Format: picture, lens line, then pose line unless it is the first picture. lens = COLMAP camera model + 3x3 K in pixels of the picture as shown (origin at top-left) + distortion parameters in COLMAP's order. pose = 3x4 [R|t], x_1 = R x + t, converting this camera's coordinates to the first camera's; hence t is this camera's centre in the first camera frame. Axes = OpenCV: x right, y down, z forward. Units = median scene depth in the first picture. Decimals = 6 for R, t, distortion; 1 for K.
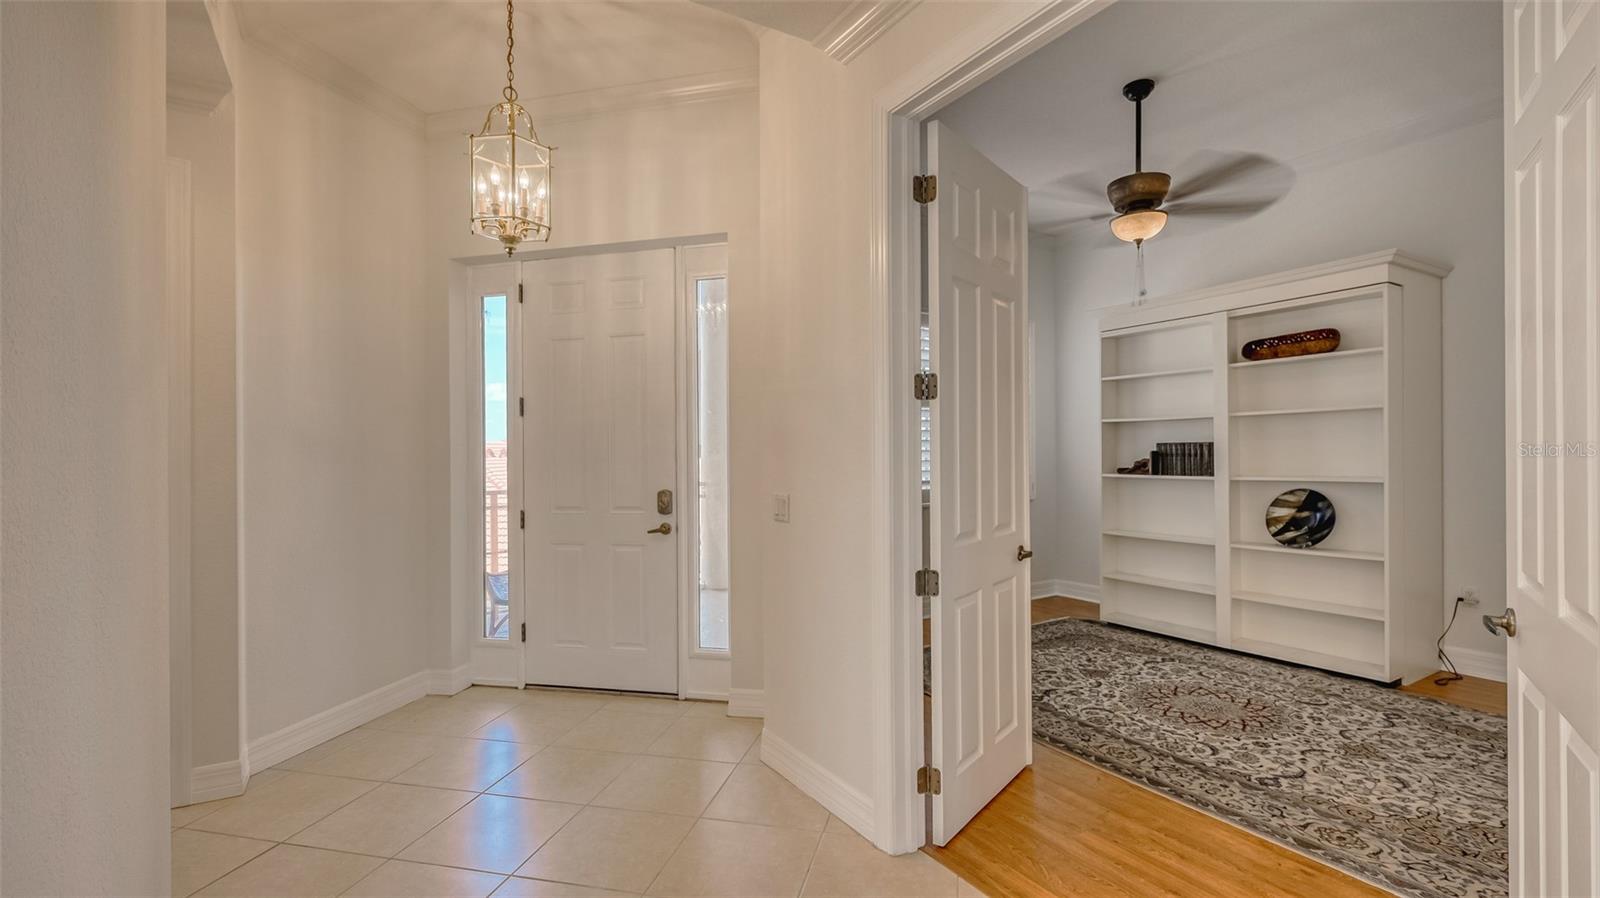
lens RADIAL K [[679.6, 0, 799.3], [0, 679.6, 461.3], [0, 0, 1]] dist [0.002016, 0.000150]
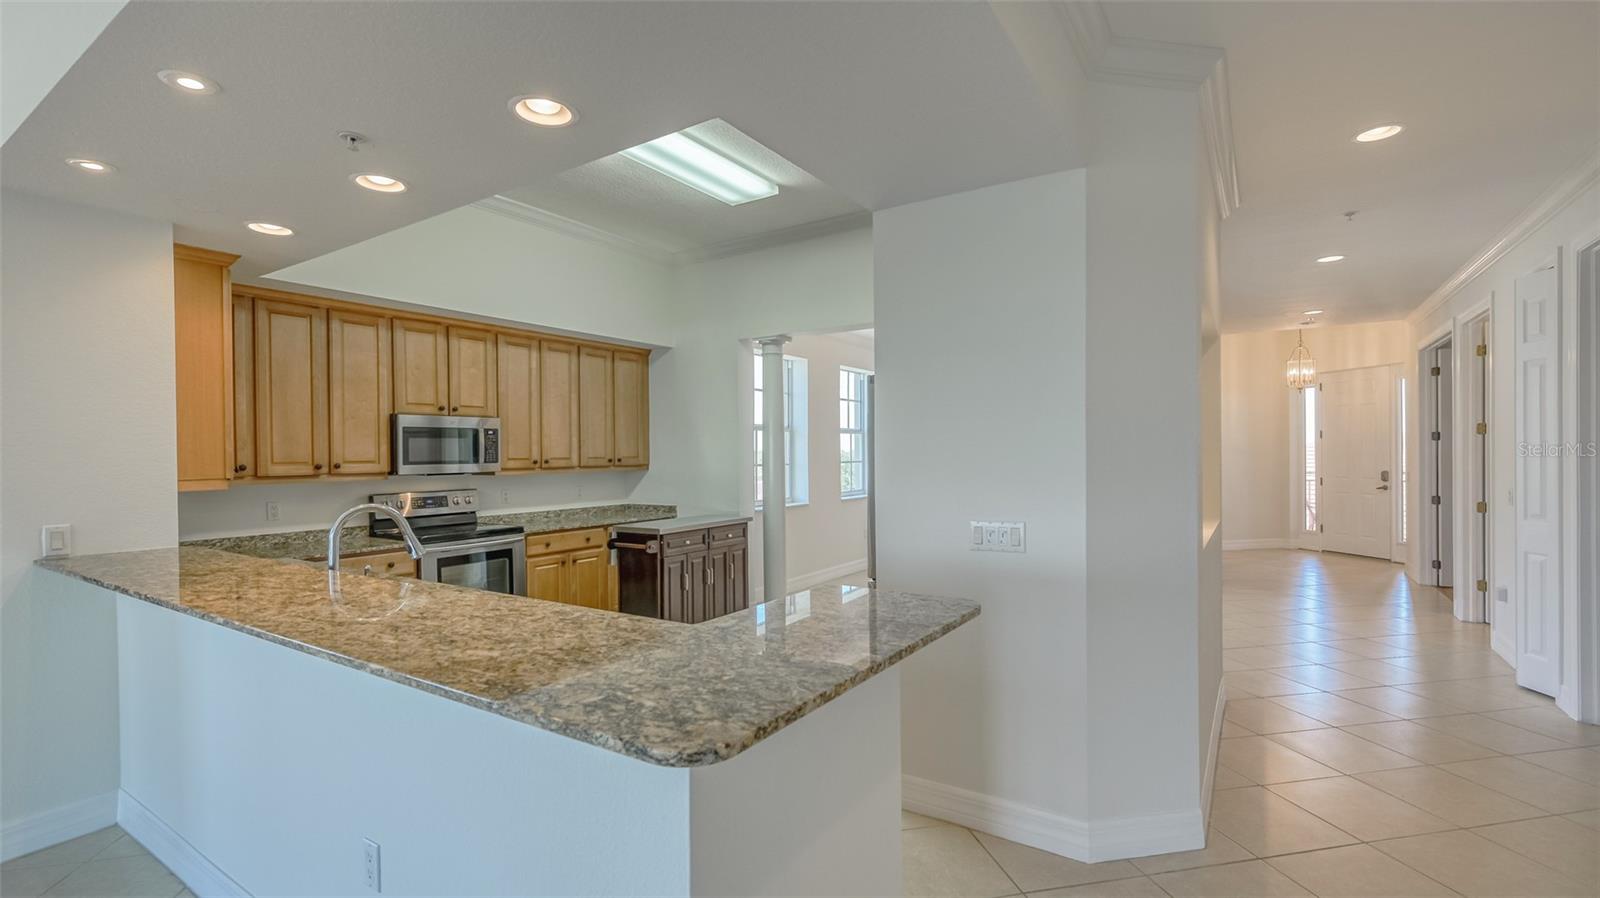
lens RADIAL K [[712.9, 0, 820.0], [0, 712.9, 458.9], [0, 0, 1]] dist [0.002075, 0.001268]
pose [[0.431126, 0.008034, -0.902256, 1.157261], [0.008046, 0.999886, 0.012748, -0.044240], [0.902256, -0.012756, 0.431013, -1.764313]]
